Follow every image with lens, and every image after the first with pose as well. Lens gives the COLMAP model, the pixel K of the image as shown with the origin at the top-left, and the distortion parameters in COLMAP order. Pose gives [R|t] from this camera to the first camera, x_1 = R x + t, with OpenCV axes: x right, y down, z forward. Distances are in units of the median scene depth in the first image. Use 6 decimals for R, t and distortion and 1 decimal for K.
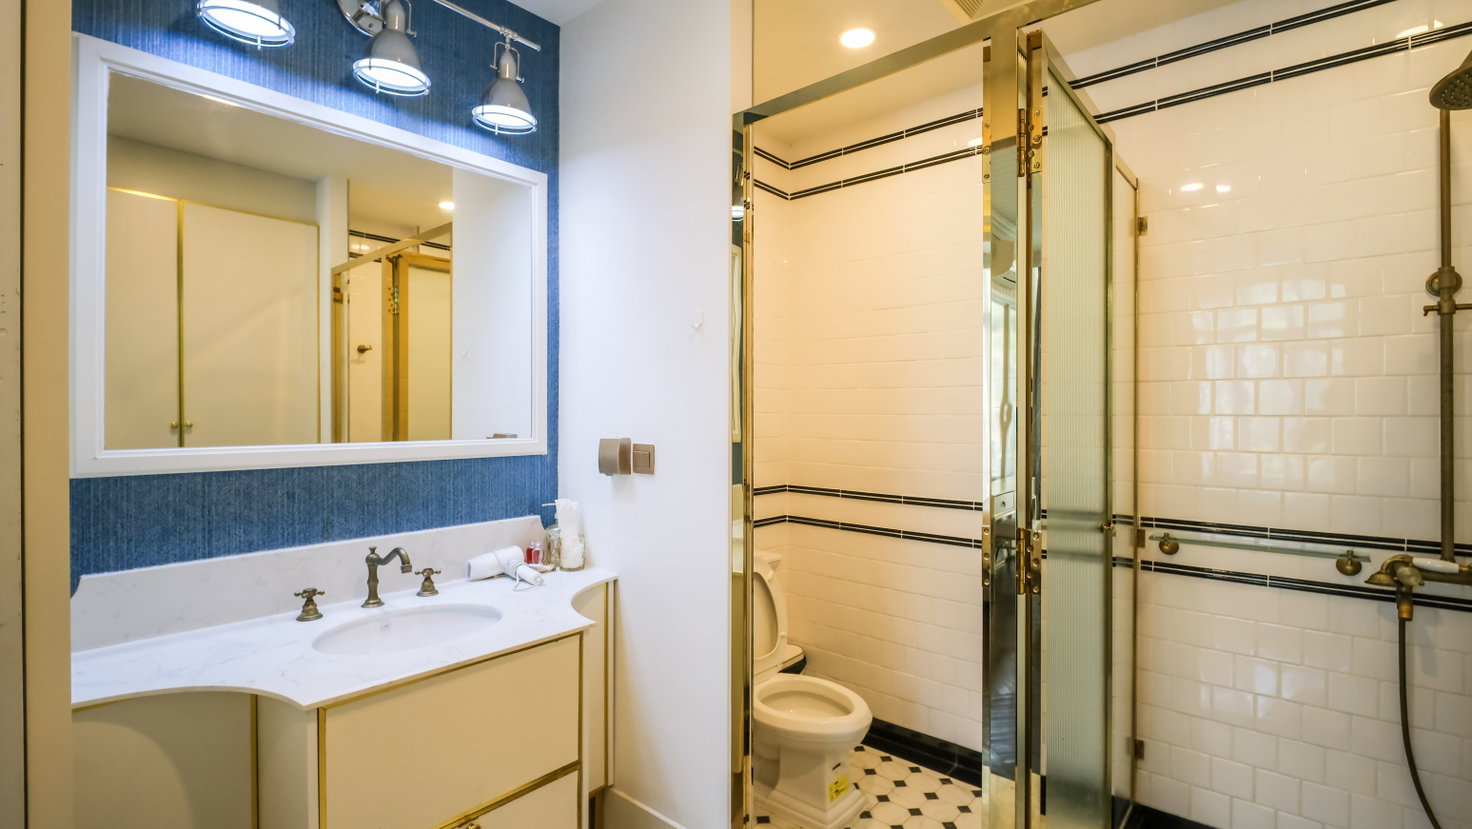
lens RADIAL K [[675.8, 0, 745.9], [0, 675.8, 409.4], [0, 0, 1]] dist [-0.004222, -0.001777]
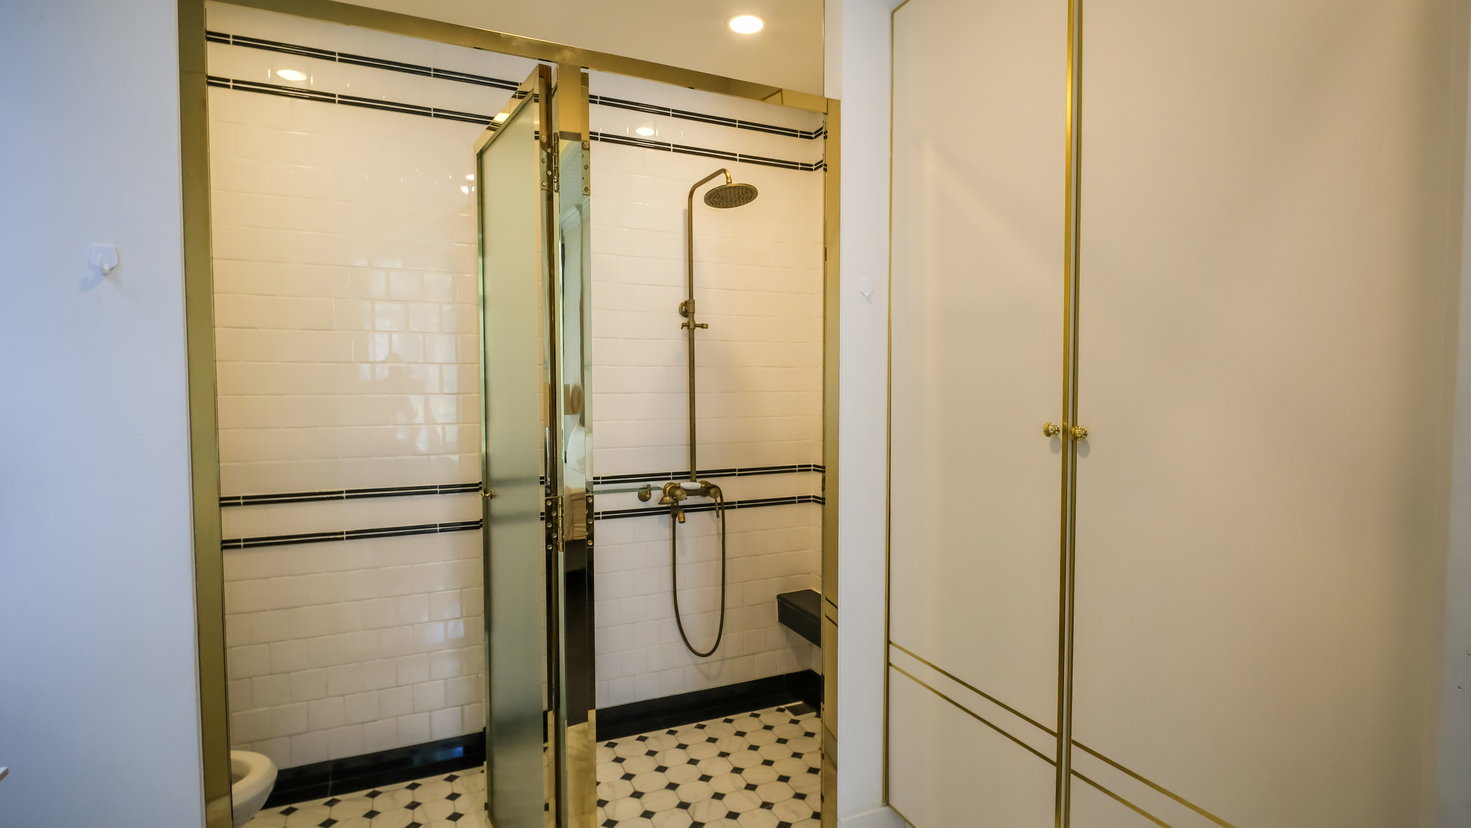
lens RADIAL K [[630.0, 0, 735.5], [0, 630.0, 414.0], [0, 0, 1]] dist [-0.002030, -0.000337]
pose [[0.466705, -0.034806, 0.883728, -0.235657], [-0.000952, 0.999205, 0.039857, 0.000158], [-0.884413, -0.019443, 0.466300, 0.196673]]
